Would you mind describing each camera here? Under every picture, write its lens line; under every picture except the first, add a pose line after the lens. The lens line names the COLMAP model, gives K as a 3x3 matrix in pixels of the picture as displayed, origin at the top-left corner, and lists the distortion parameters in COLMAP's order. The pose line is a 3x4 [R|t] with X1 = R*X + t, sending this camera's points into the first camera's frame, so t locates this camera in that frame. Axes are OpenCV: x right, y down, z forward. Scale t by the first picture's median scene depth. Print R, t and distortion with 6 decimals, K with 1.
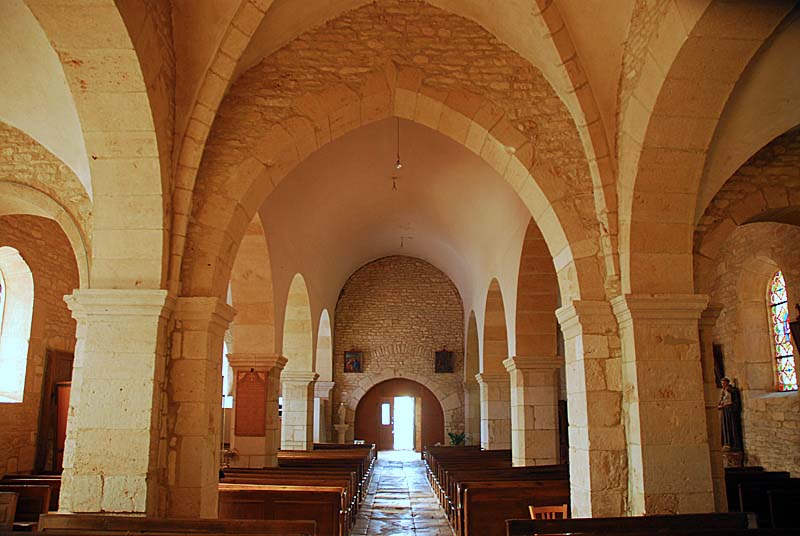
lens RADIAL K [[609.0, 0, 394.8], [0, 609.0, 269.5], [0, 0, 1]] dist [-0.175786, 0.159893]
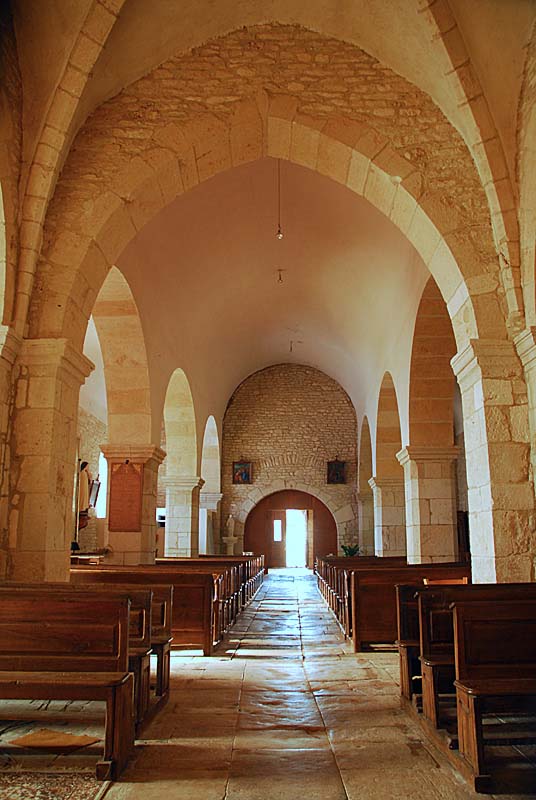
lens RADIAL K [[609.0, 0, 271.3], [0, 609.0, 404.4], [0, 0, 1]] dist [-0.175786, 0.159893]
pose [[0.999439, -0.008470, -0.032389, 0.031562], [0.008571, 0.999959, 0.002997, 0.128371], [0.032362, -0.003273, 0.999471, 0.110549]]
